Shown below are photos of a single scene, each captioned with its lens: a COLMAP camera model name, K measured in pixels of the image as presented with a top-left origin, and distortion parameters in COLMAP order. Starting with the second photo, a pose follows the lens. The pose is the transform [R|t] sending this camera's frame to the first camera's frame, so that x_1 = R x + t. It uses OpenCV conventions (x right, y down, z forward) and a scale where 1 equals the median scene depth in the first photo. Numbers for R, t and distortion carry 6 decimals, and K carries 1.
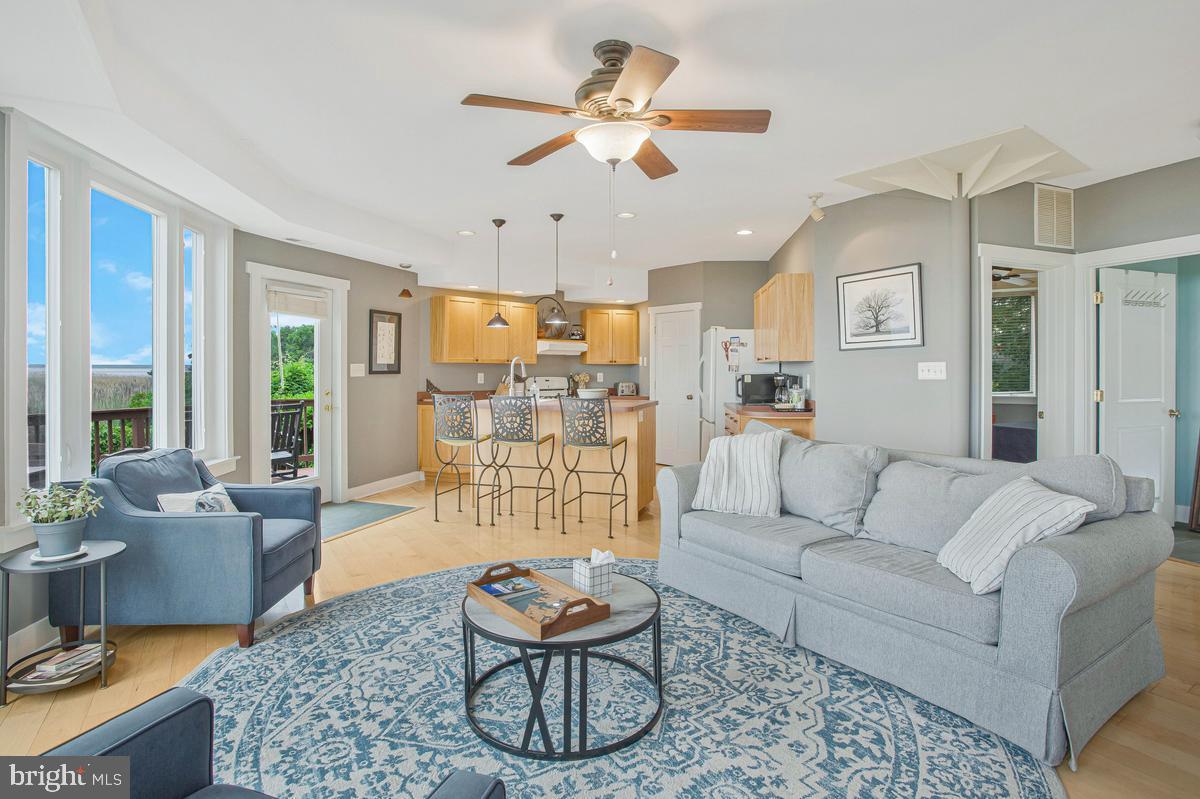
lens RADIAL K [[620.6, 0, 601.3], [0, 620.6, 362.0], [0, 0, 1]] dist [-0.073182, 0.000053]
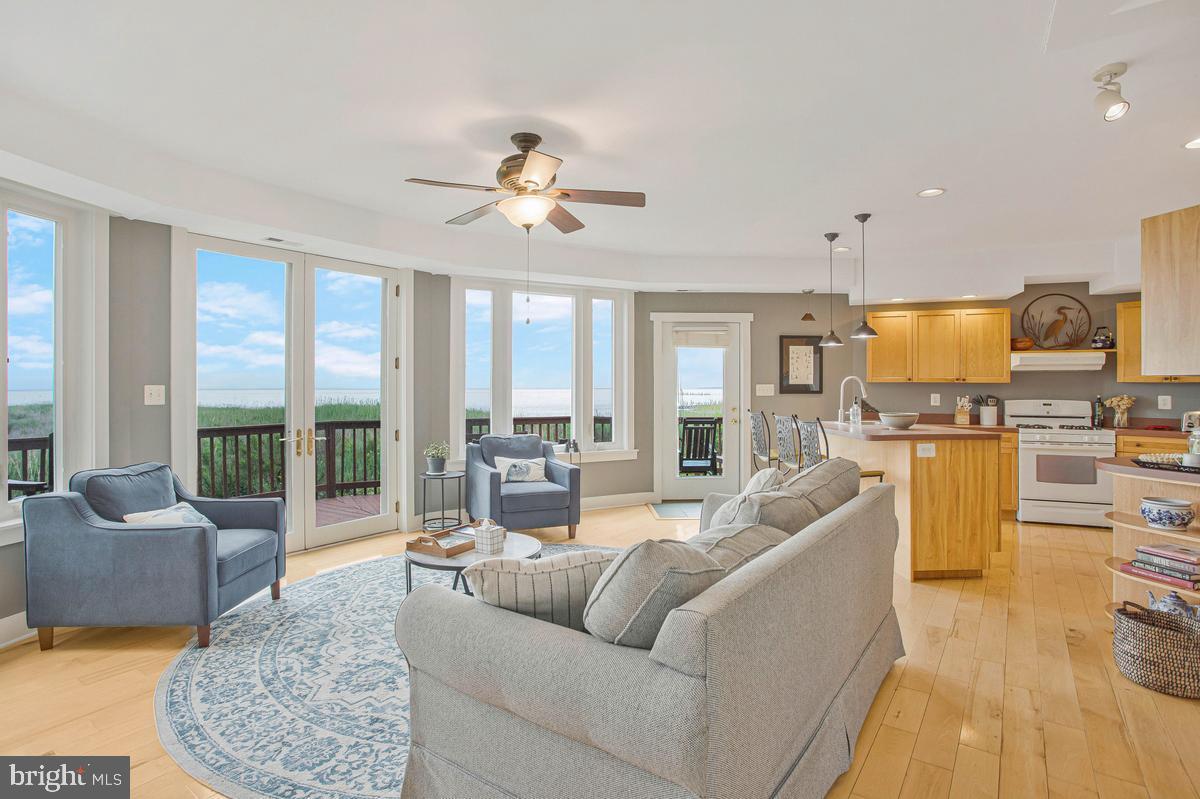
lens RADIAL K [[615.4, 0, 589.2], [0, 615.4, 376.9], [0, 0, 1]] dist [-0.050608, 0.022777]
pose [[0.358073, -0.014362, -0.933583, 0.459928], [0.007955, 0.999892, -0.012331, 0.000854], [0.933660, -0.003011, 0.358148, 0.244374]]
